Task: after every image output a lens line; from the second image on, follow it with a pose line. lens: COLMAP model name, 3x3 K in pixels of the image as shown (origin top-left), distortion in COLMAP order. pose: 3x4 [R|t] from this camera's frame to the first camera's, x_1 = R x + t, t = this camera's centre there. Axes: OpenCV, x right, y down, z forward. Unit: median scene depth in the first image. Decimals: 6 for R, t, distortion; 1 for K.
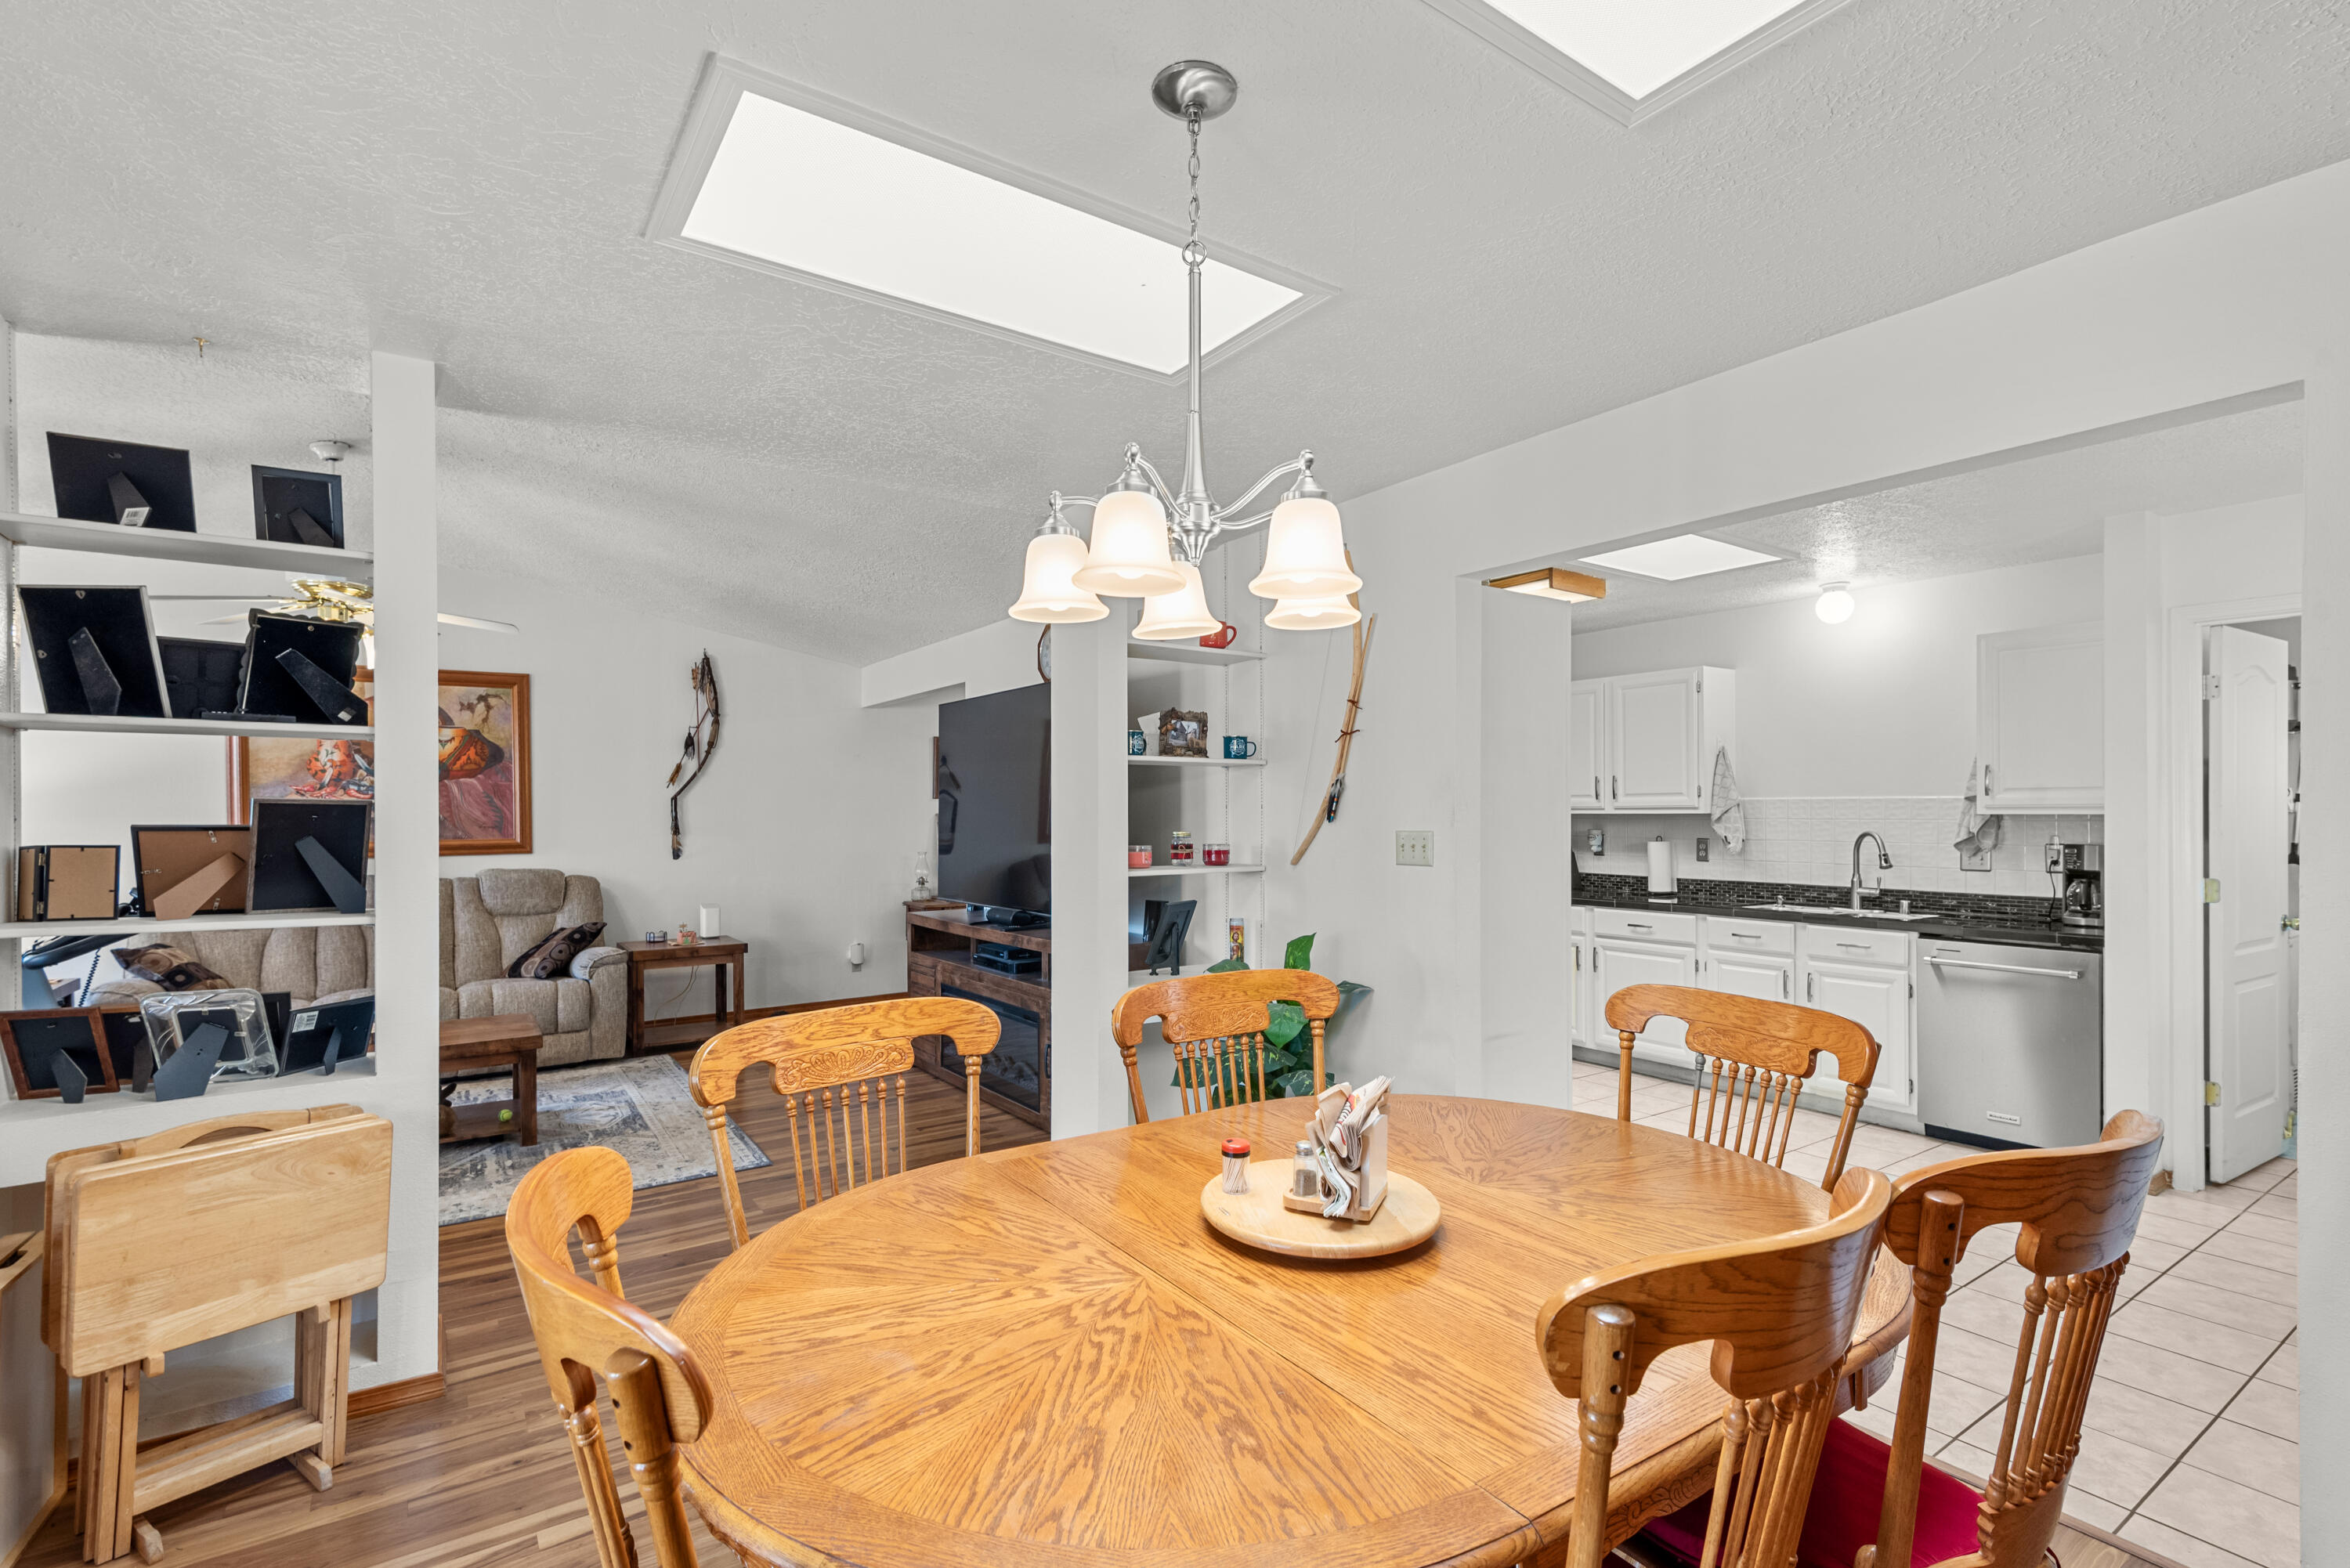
lens RADIAL K [[1084.4, 0, 1171.4], [0, 1084.4, 810.4], [0, 0, 1]] dist [0.013709, -0.000104]
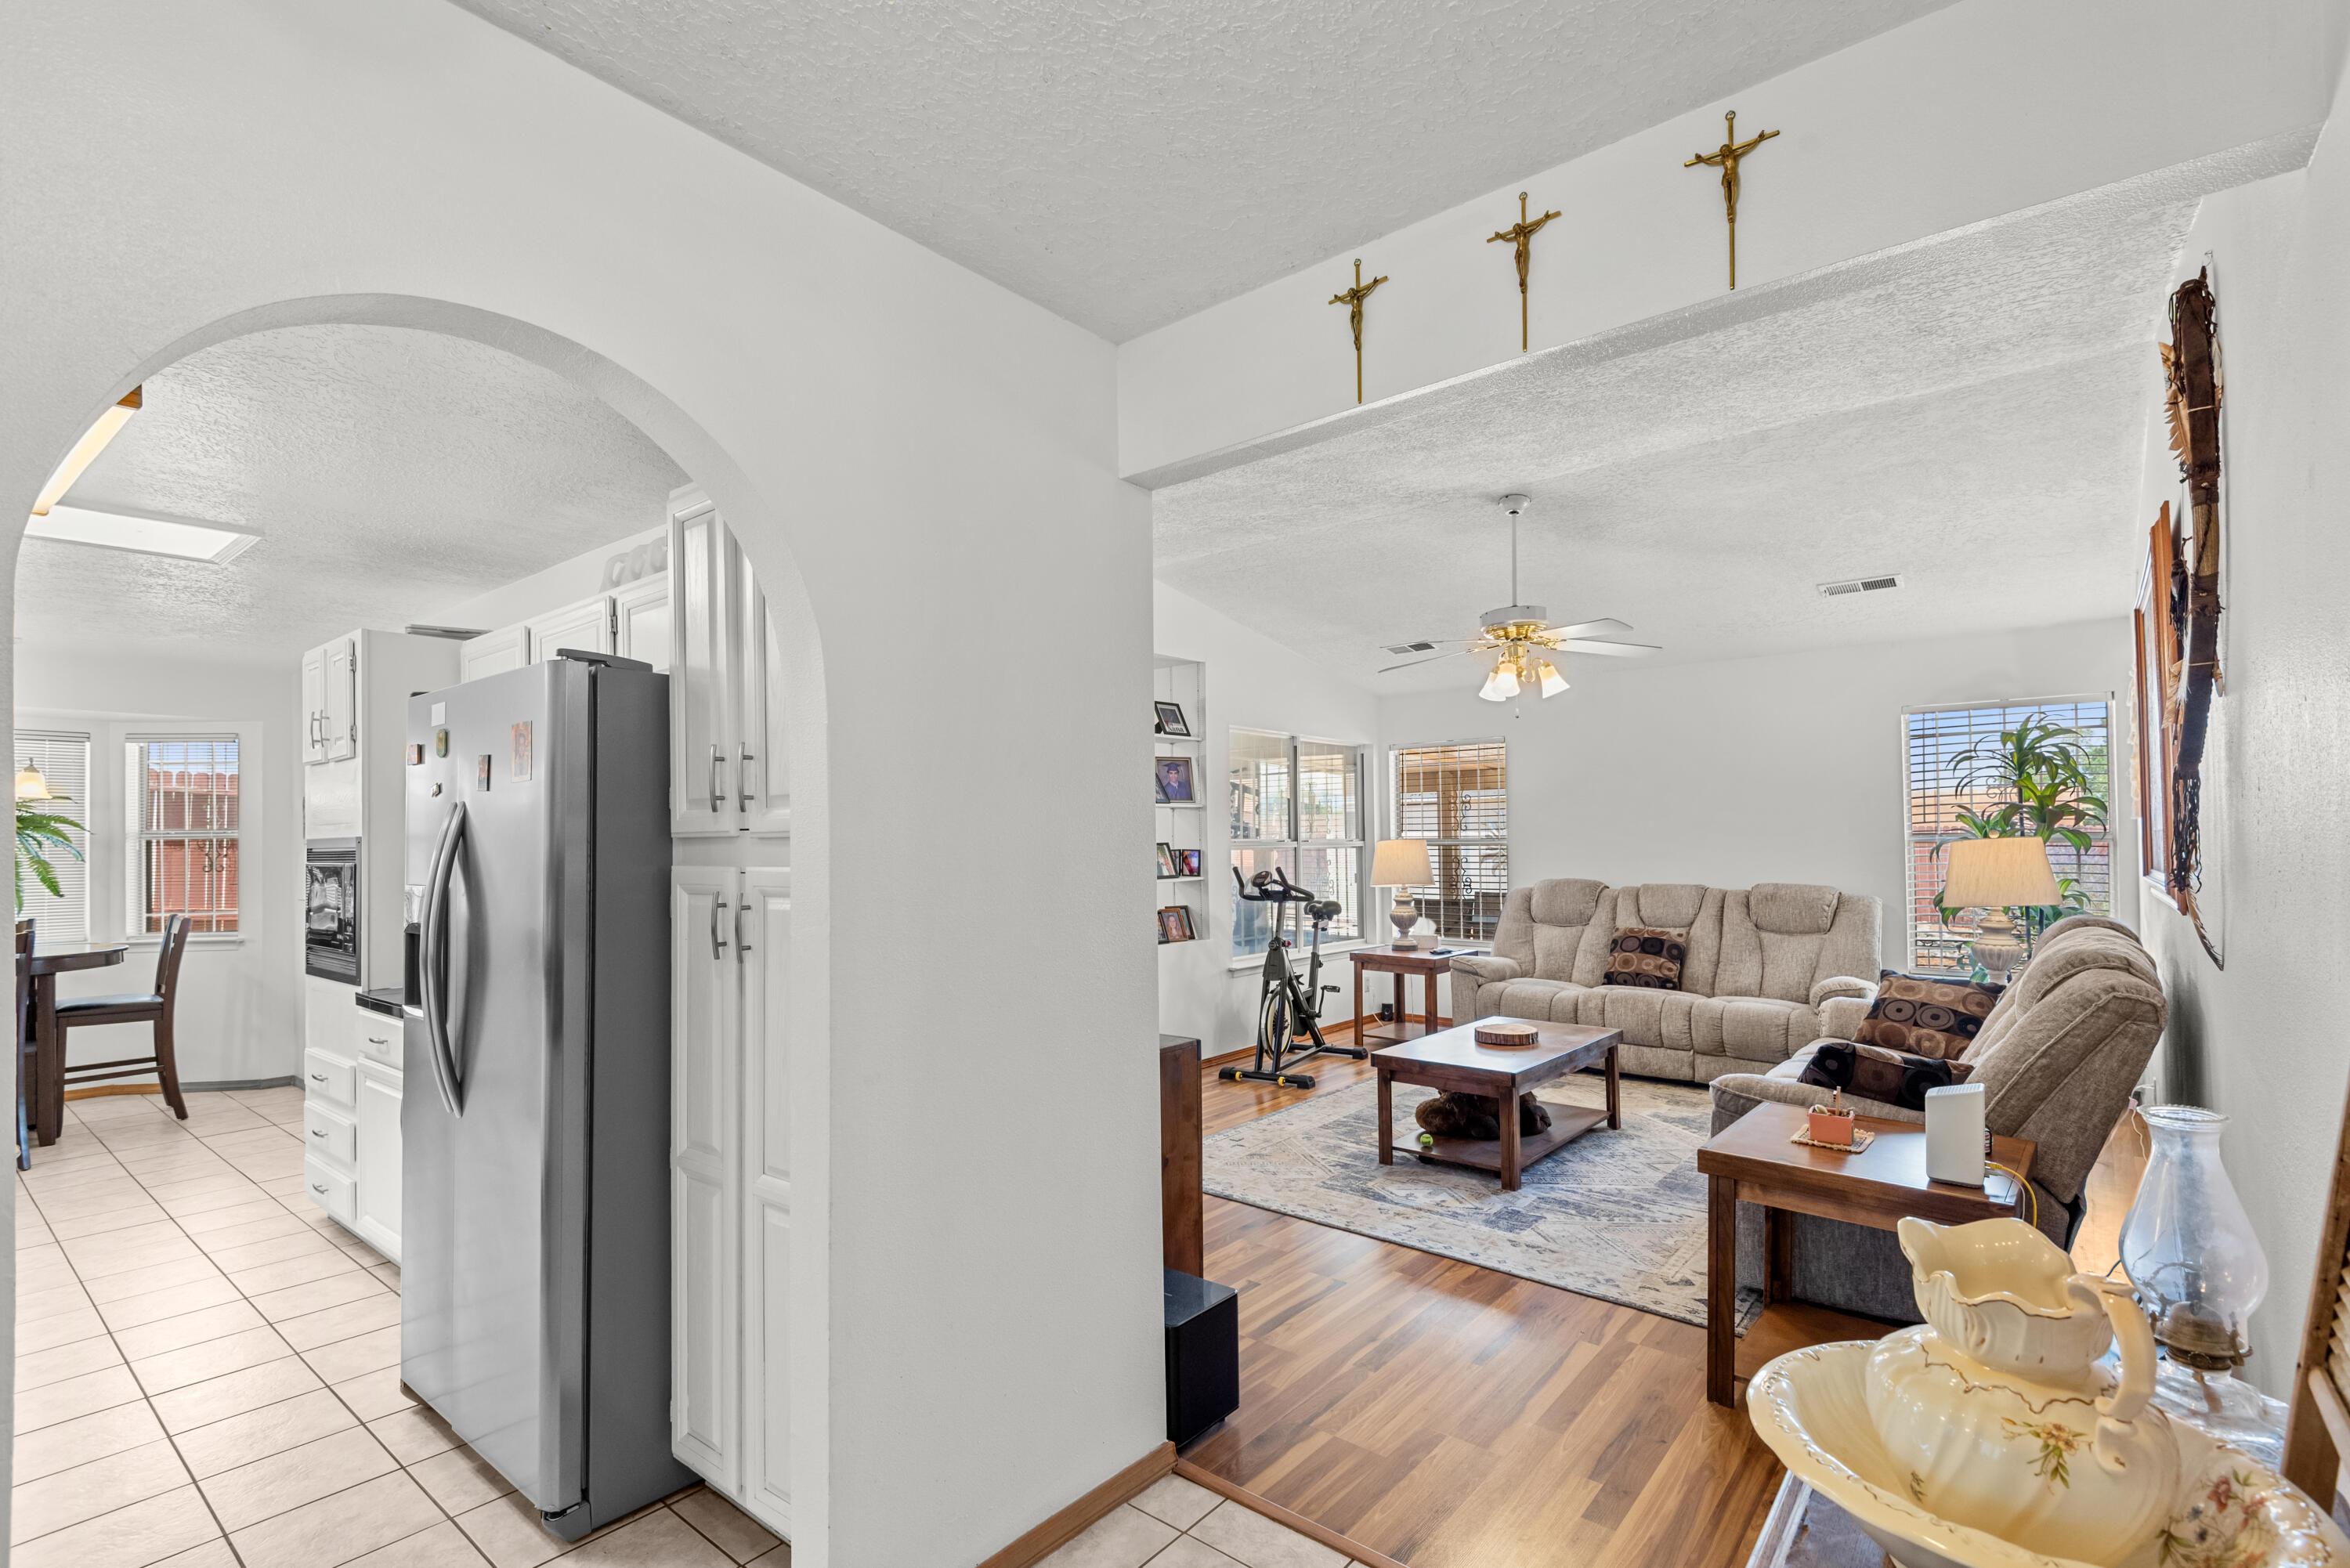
lens RADIAL K [[1084.6, 0, 1175.3], [0, 1084.6, 822.2], [0, 0, 1]] dist [0.001841, -0.000137]
pose [[-0.963924, 0.011454, -0.265933, -0.100560], [0.016832, 0.999697, -0.017954, 0.003937], [0.265646, -0.021783, -0.963824, 1.432898]]
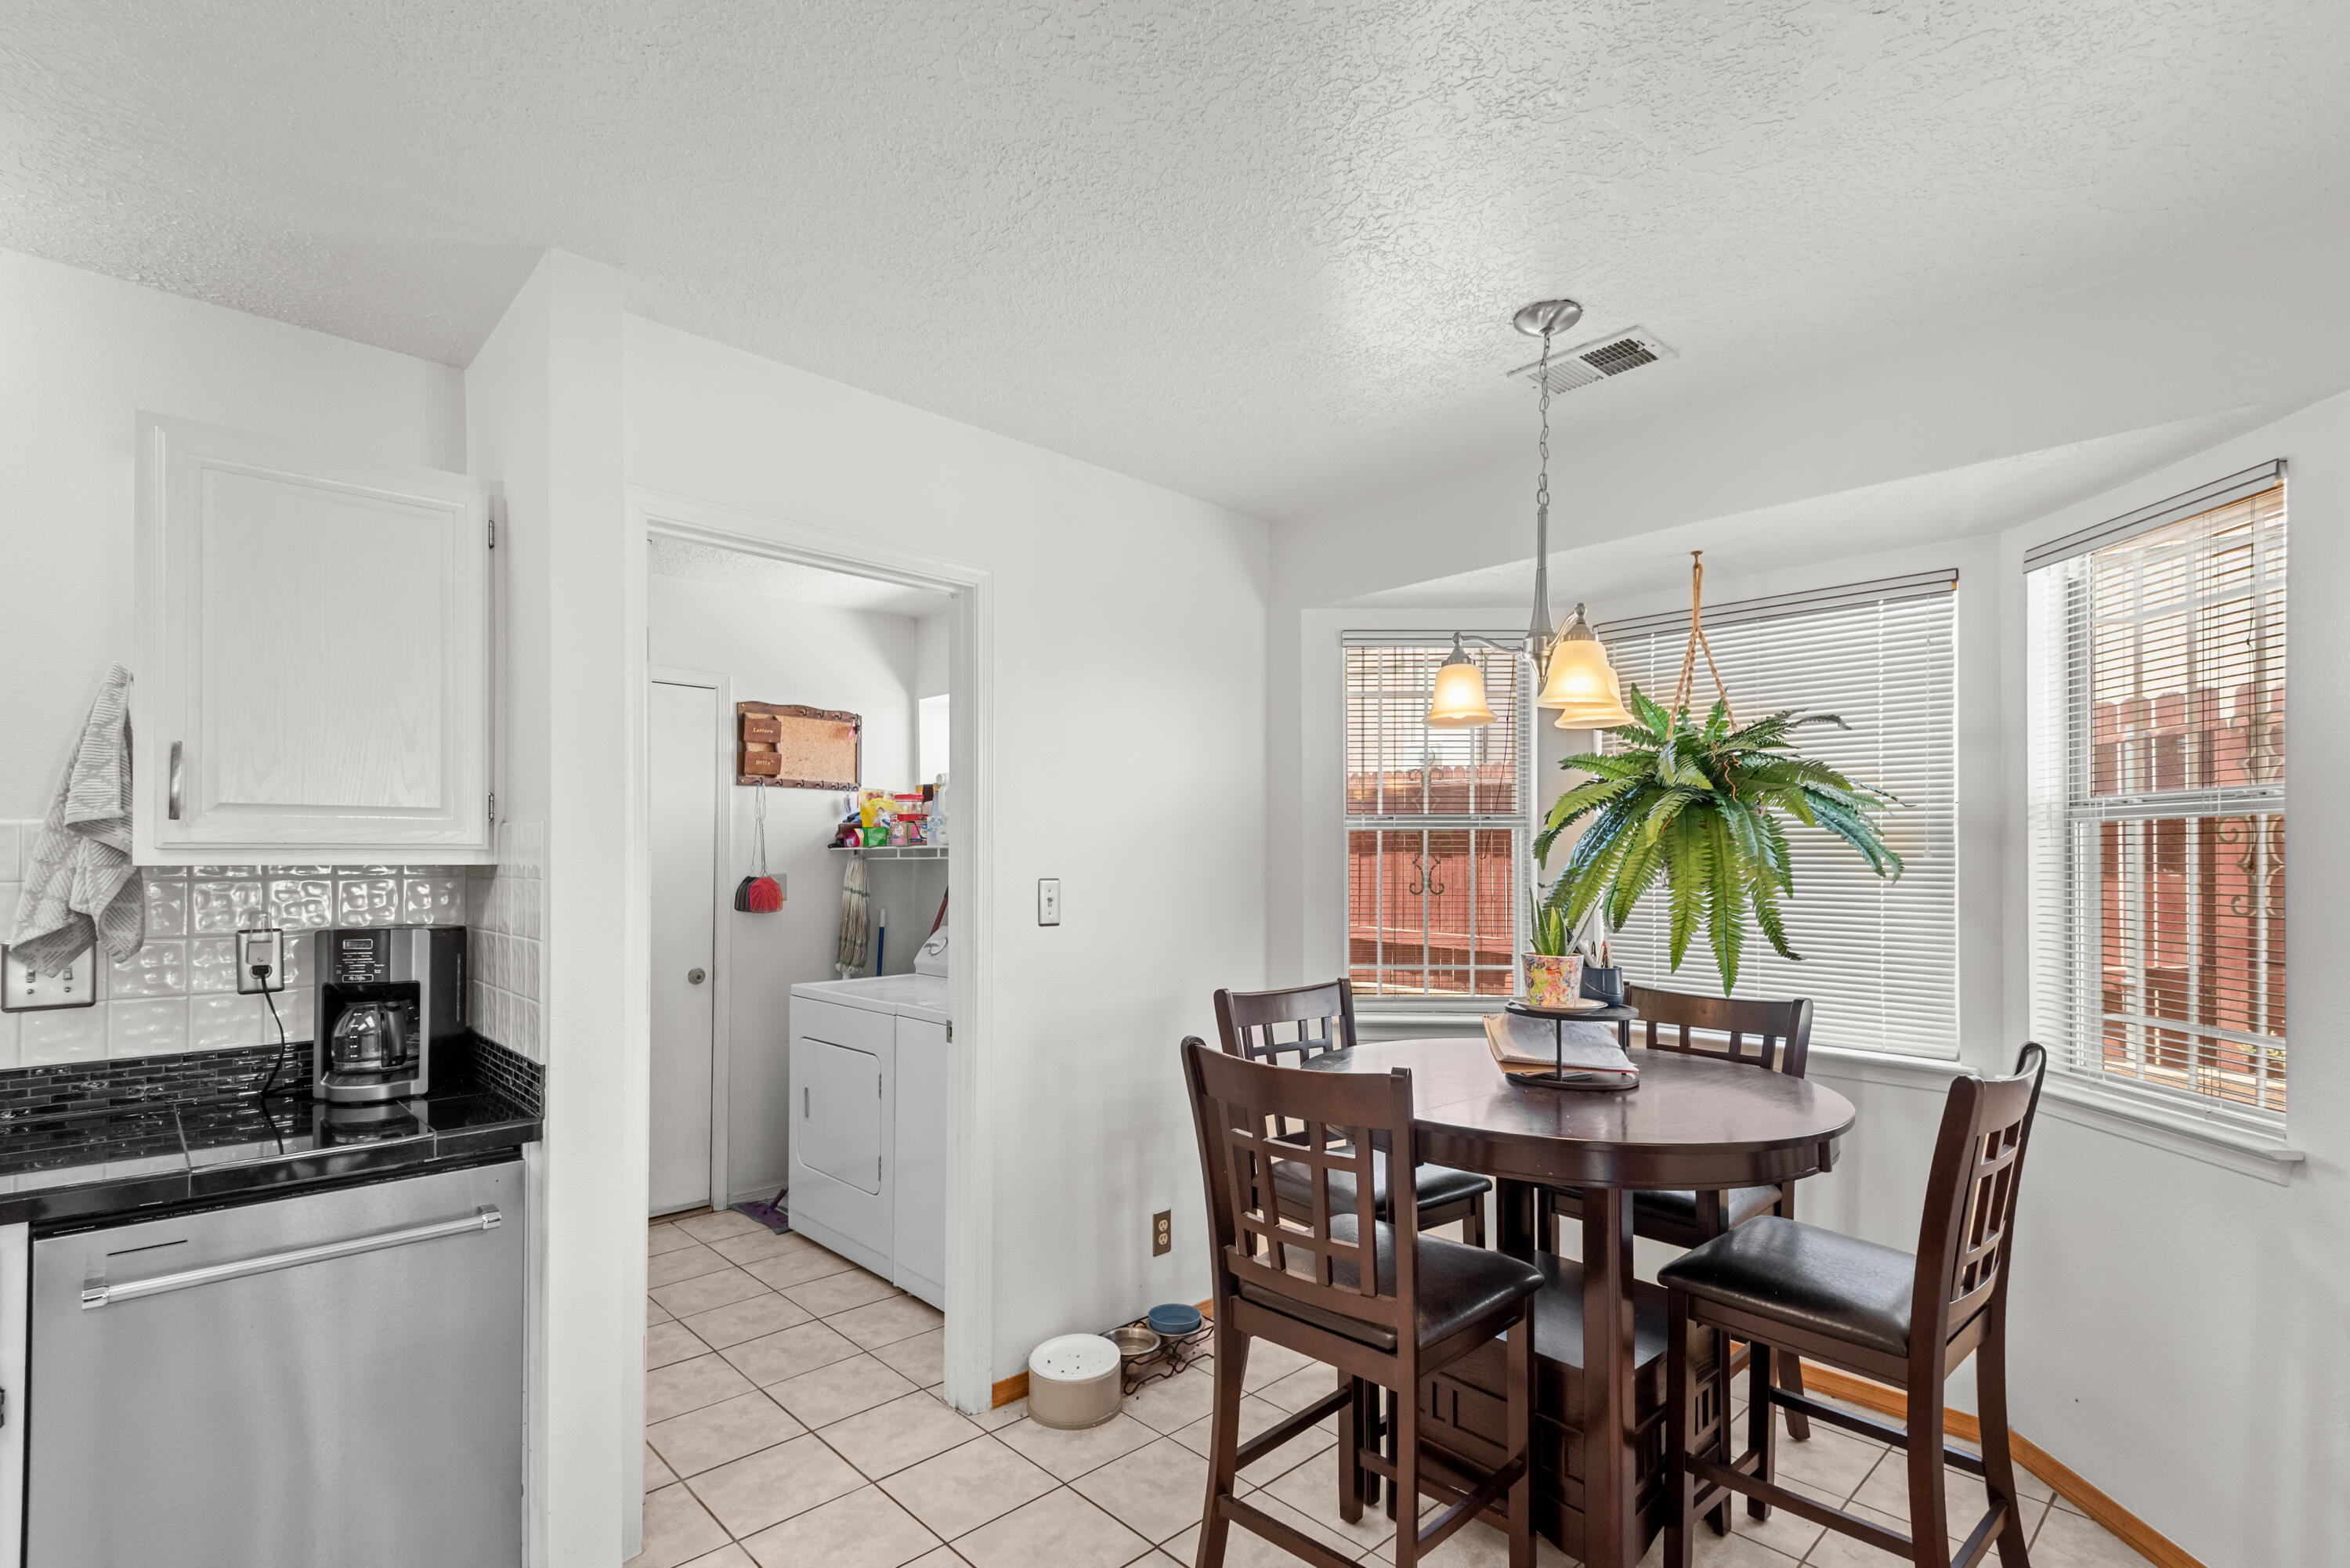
lens RADIAL K [[1095.9, 0, 1187.7], [0, 1095.9, 849.9], [0, 0, 1]] dist [0.013698, -0.000841]
pose [[-0.141971, 0.007645, 0.989841, 0.225204], [-0.000497, 0.999969, -0.007795, 0.000056], [-0.989871, -0.001599, -0.141963, 0.534274]]
